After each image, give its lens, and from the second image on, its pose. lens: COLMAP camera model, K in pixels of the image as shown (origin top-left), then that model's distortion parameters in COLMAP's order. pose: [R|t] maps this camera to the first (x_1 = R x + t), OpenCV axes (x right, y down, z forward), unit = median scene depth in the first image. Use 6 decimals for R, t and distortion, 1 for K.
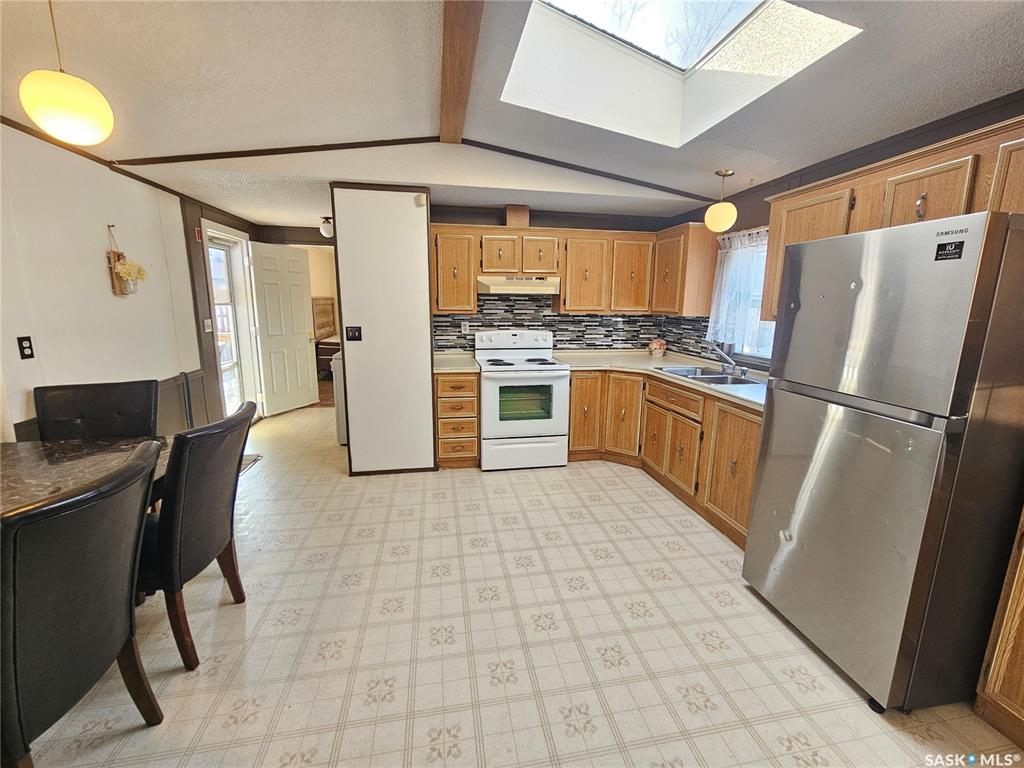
lens RADIAL K [[418.6, 0, 511.2], [0, 418.6, 378.9], [0, 0, 1]] dist [0.000249, 0.000349]
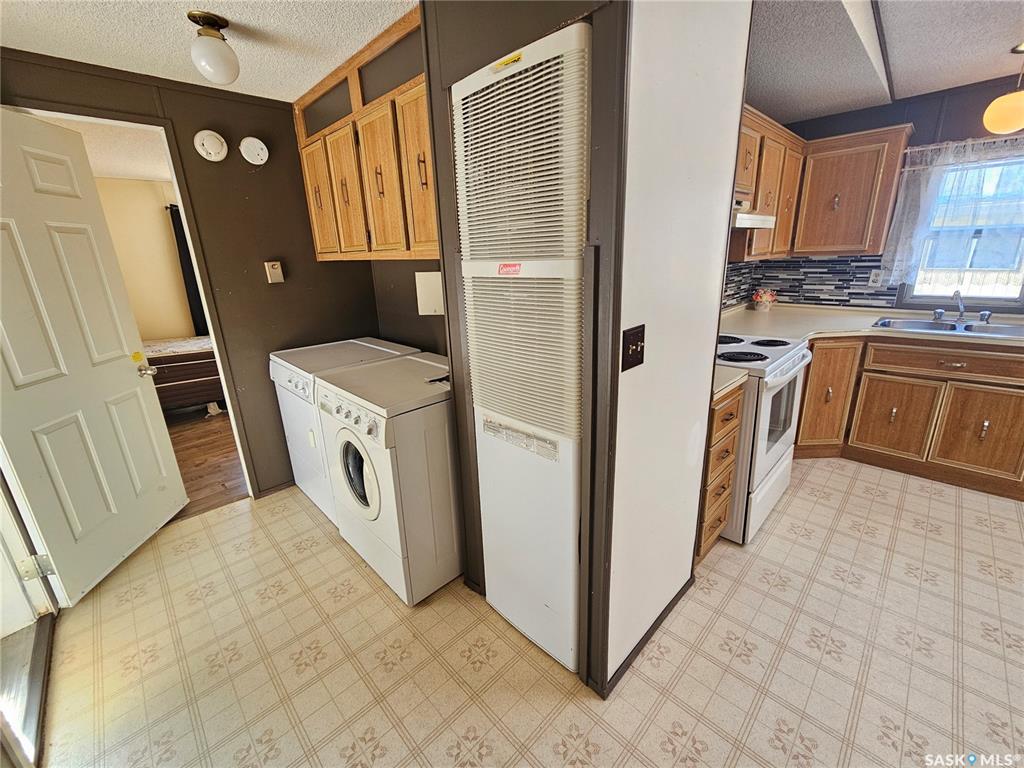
lens RADIAL K [[418.6, 0, 511.4], [0, 418.6, 376.7], [0, 0, 1]] dist [0.000249, 0.000349]
pose [[0.821910, -0.199882, 0.533395, -0.573694], [0.147928, 0.979183, 0.138992, -0.130129], [-0.550073, -0.035335, 0.834368, 0.681205]]
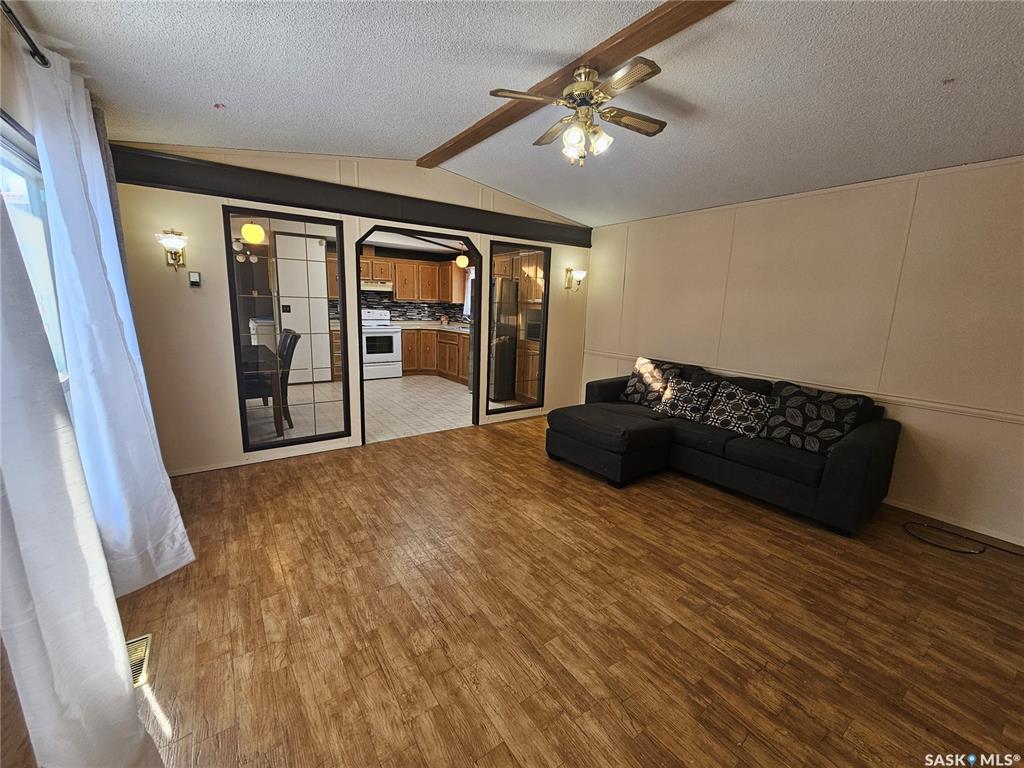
lens RADIAL K [[418.6, 0, 513.2], [0, 418.6, 378.6], [0, 0, 1]] dist [0.000249, 0.000349]
pose [[0.904724, -0.057499, 0.422100, -0.233352], [0.054840, 0.998325, 0.018450, 0.207526], [-0.422453, 0.006456, 0.906362, -1.044417]]
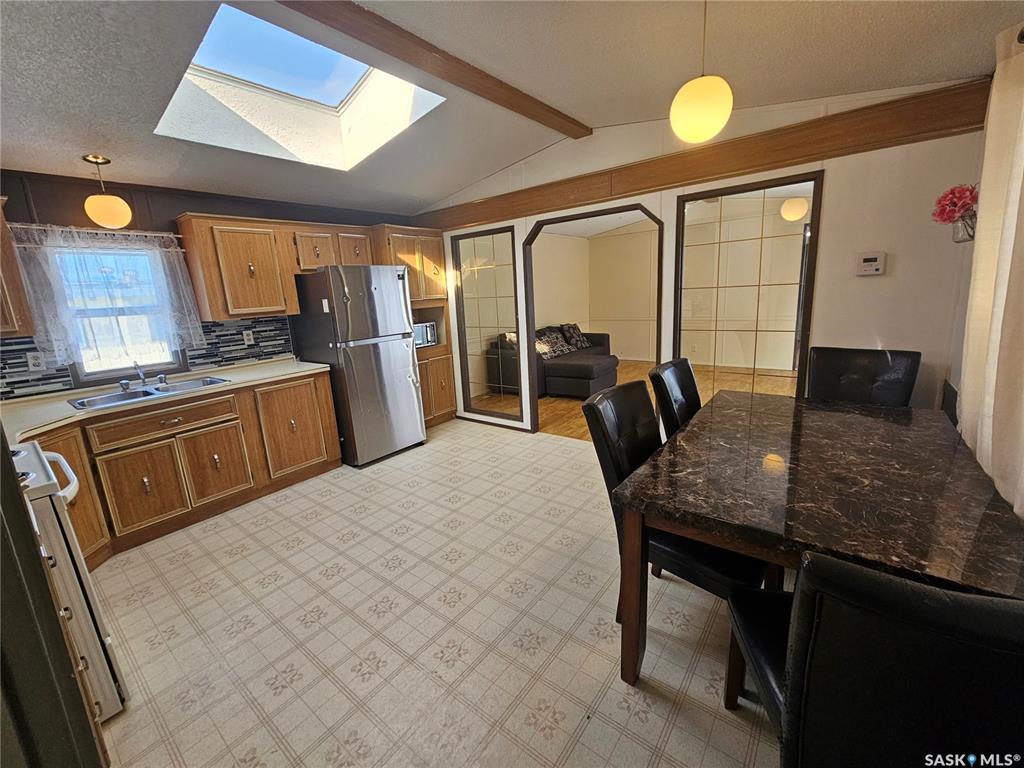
lens RADIAL K [[418.6, 0, 514.5], [0, 418.6, 377.6], [0, 0, 1]] dist [0.000249, 0.000349]
pose [[-0.670802, -0.122828, 0.731395, -0.590347], [0.182613, 0.928471, 0.323409, -0.155688], [-0.718803, 0.350505, -0.600390, 0.826948]]
